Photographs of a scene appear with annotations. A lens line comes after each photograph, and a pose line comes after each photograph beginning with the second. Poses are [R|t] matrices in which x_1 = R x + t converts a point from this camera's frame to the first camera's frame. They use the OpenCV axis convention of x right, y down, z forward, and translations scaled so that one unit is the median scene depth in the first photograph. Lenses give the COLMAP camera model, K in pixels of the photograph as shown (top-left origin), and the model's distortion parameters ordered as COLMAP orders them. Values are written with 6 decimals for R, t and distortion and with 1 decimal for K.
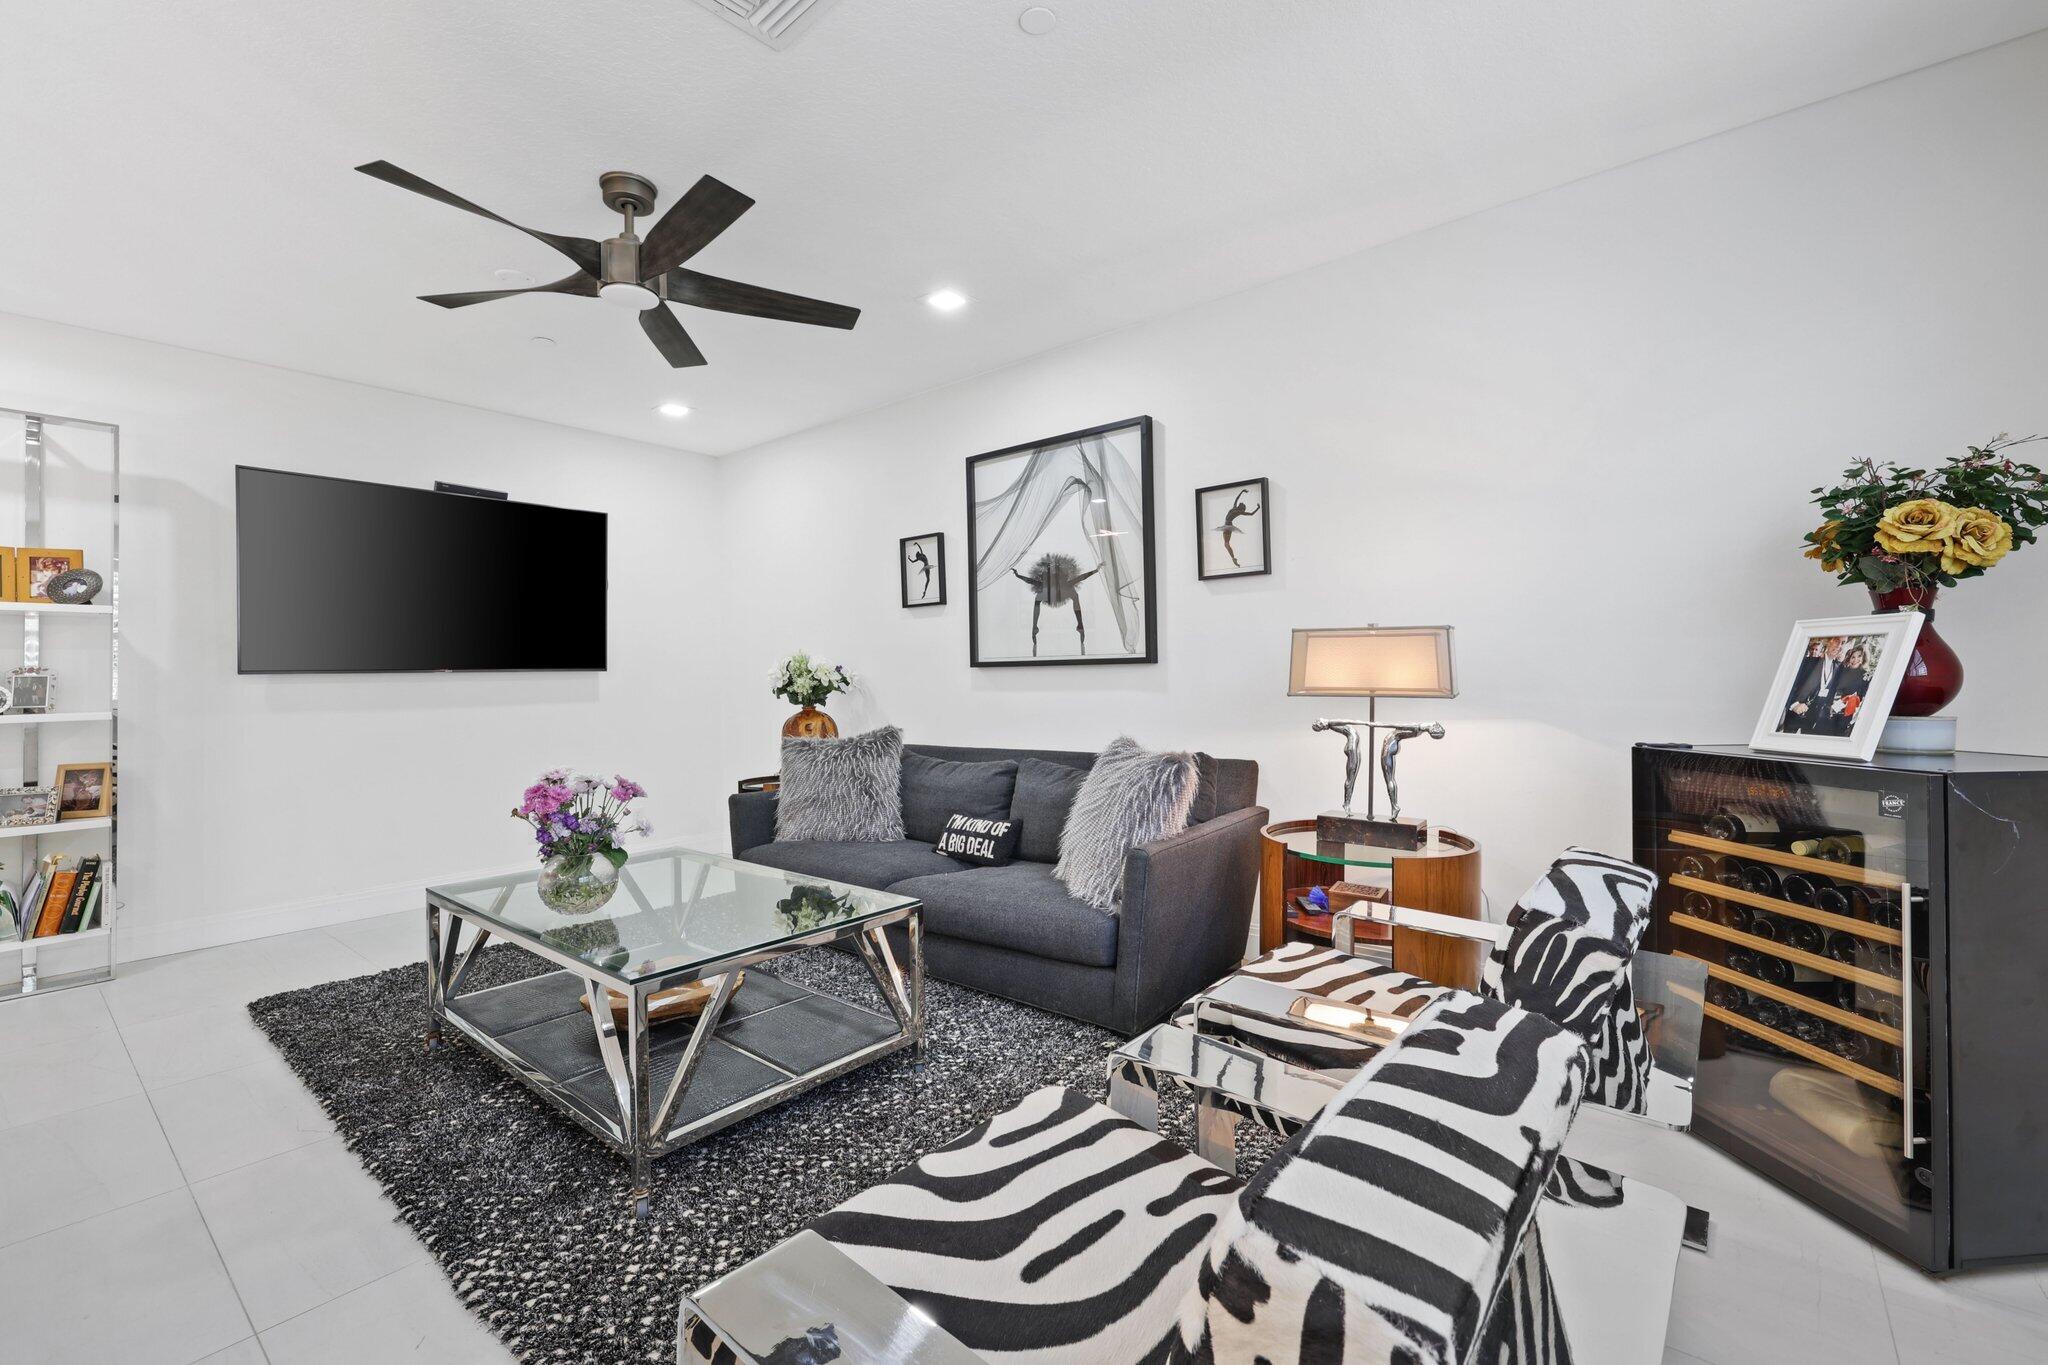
lens RADIAL K [[889.0, 0, 1020.7], [0, 889.0, 668.0], [0, 0, 1]] dist [-0.001513, 0.000271]
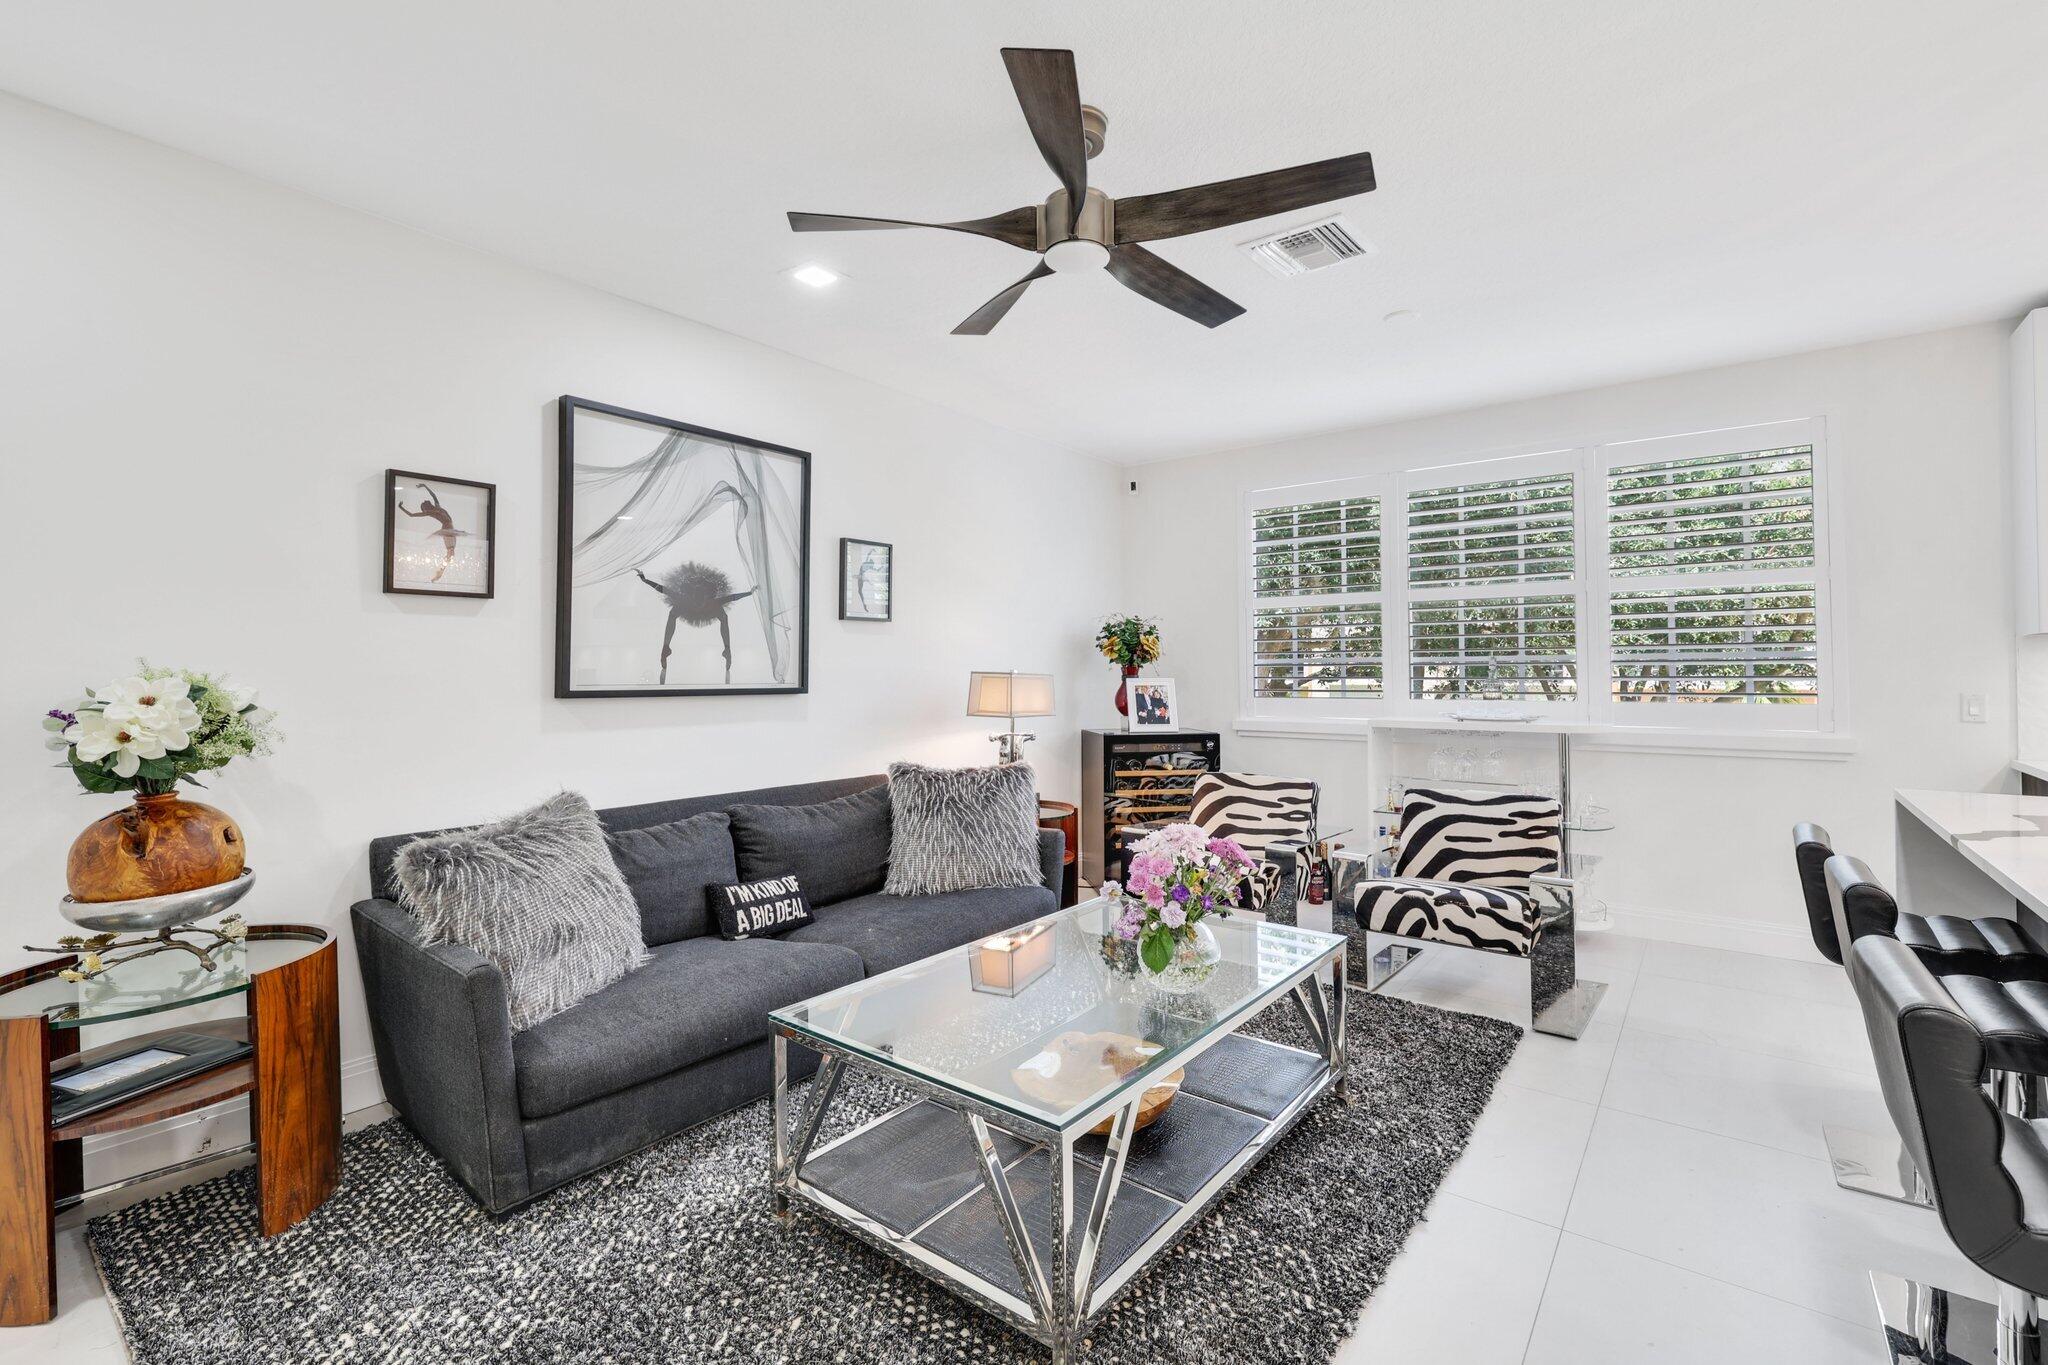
lens RADIAL K [[889.0, 0, 1005.0], [0, 889.0, 676.6], [0, 0, 1]] dist [-0.001513, 0.000271]
pose [[-0.026647, 0.011373, 0.999580, -0.760207], [-0.009340, 0.999889, -0.011626, -0.012877], [-0.999601, -0.009646, -0.026538, 0.681065]]
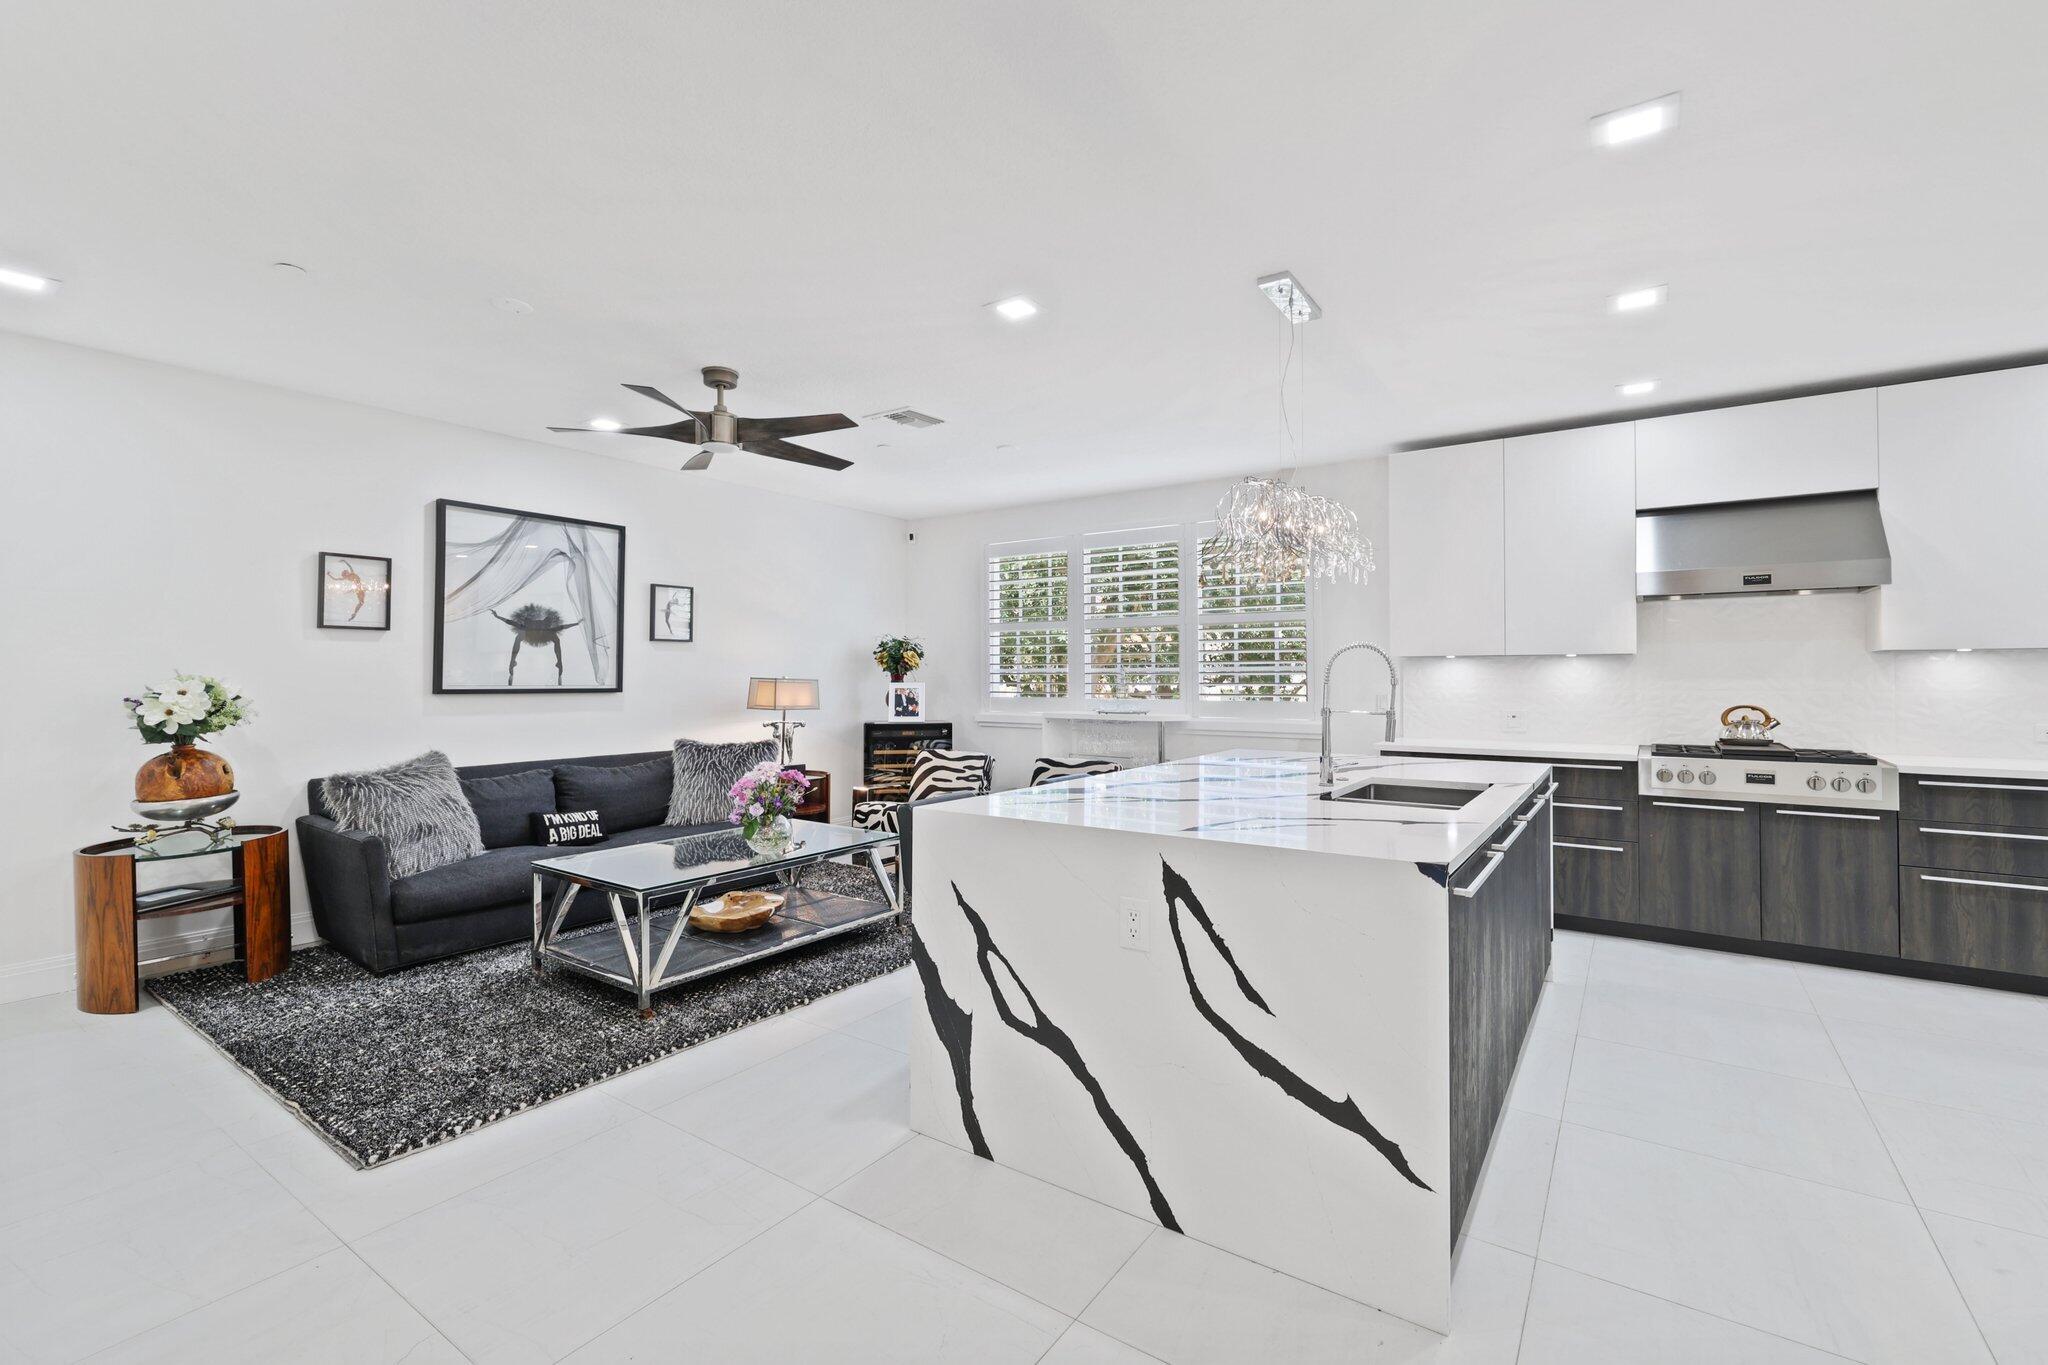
lens RADIAL K [[889.0, 0, 1015.7], [0, 889.0, 683.2], [0, 0, 1]] dist [-0.001513, 0.000271]
pose [[-0.077407, 0.008328, 0.996965, -1.188917], [-0.013367, 0.999867, -0.009390, -0.013153], [-0.996910, -0.014053, -0.077286, 0.390156]]
